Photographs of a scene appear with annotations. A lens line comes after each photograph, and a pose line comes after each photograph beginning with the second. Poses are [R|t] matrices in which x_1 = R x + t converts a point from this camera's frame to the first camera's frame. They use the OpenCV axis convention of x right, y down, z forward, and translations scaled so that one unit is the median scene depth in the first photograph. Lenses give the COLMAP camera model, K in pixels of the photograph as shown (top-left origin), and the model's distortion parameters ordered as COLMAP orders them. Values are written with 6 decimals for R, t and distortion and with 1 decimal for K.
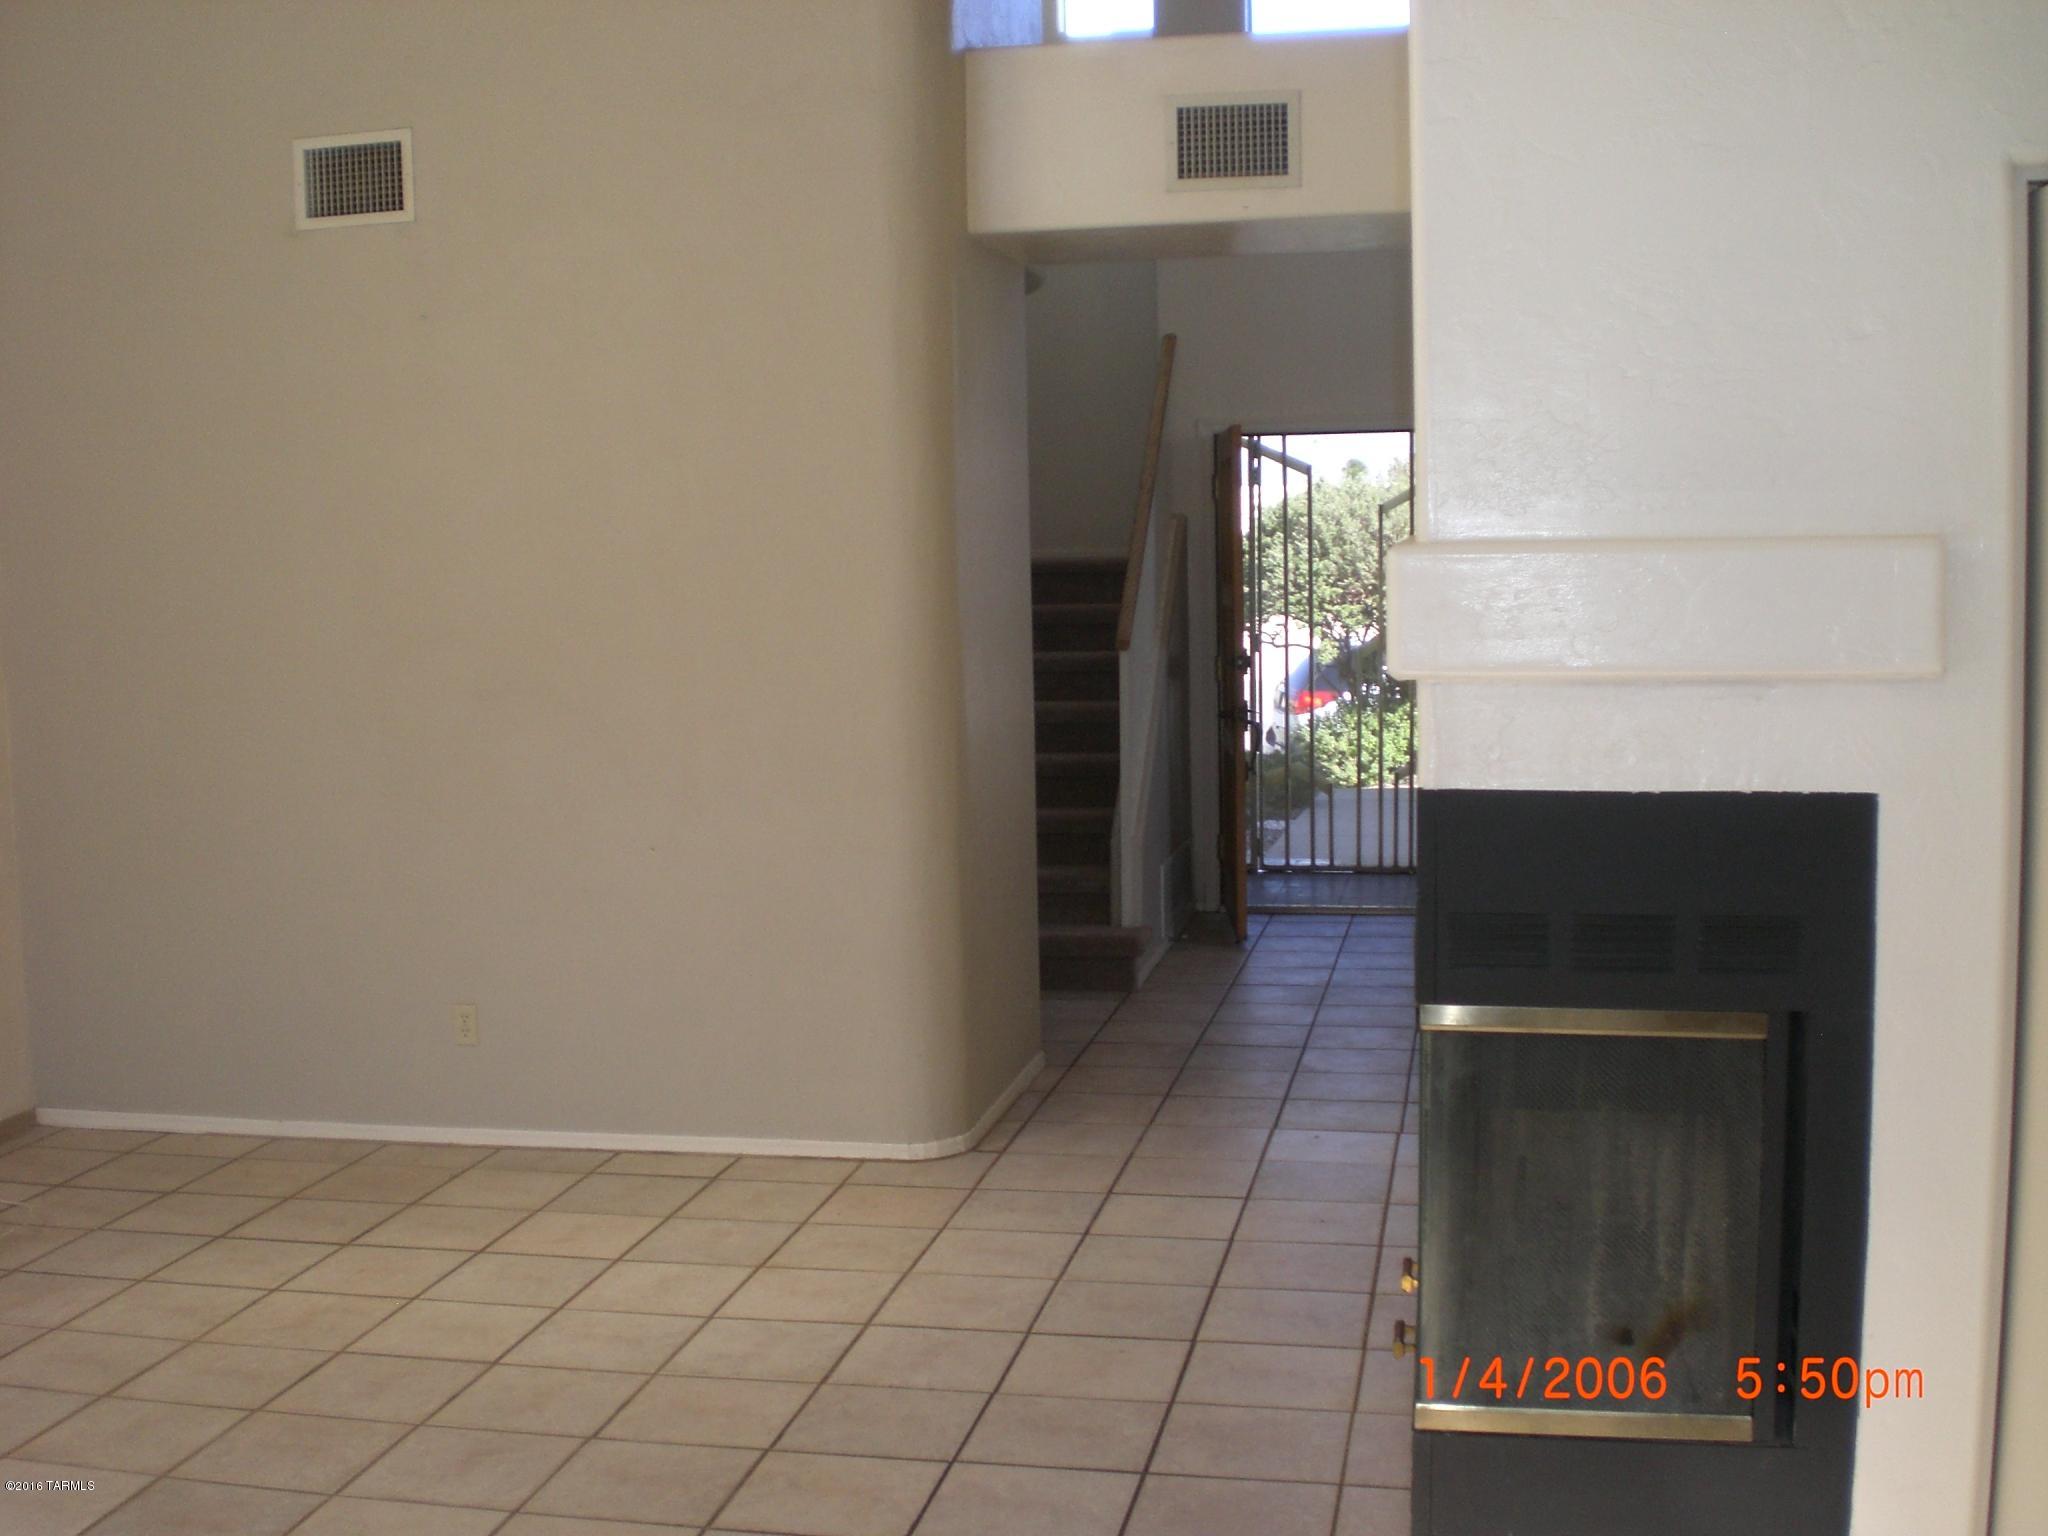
lens RADIAL K [[2287.0, 0, 1024.0], [0, 2287.0, 768.0], [0, 0, 1]] dist [-0.060206, -0.196808]
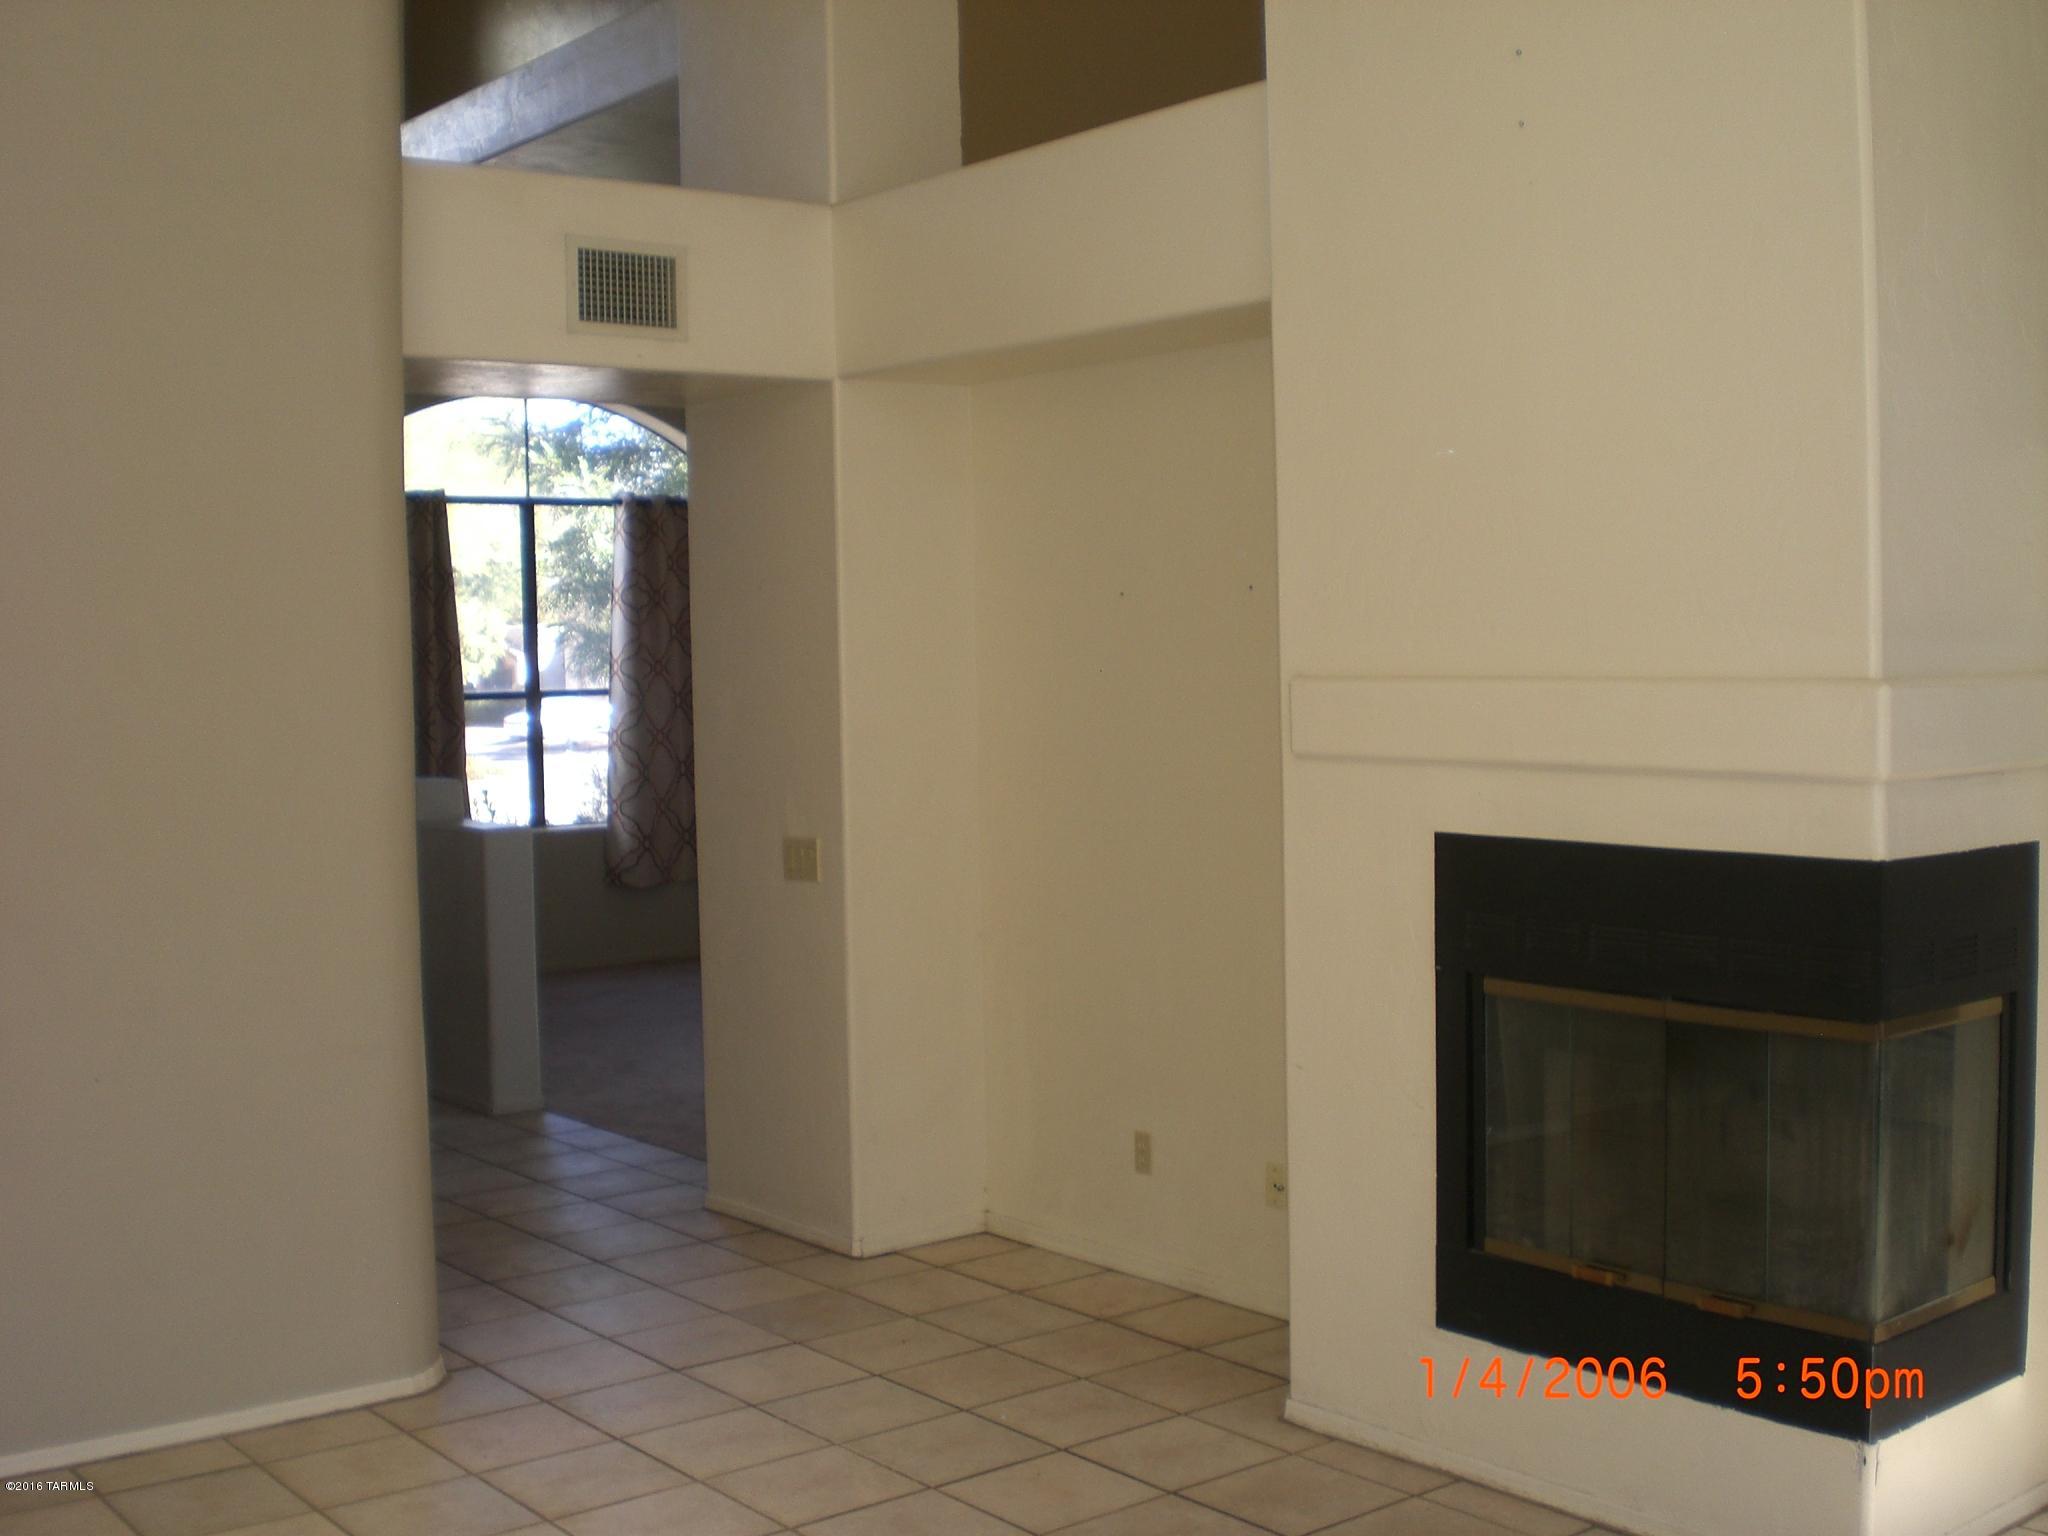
lens RADIAL K [[2287.0, 0, 1024.0], [0, 2287.0, 768.0], [0, 0, 1]] dist [-0.060206, -0.196808]
pose [[0.649360, -0.030882, 0.759854, -0.558060], [0.083330, 0.996048, -0.030732, -0.022447], [-0.755902, 0.083275, 0.649367, 0.241766]]
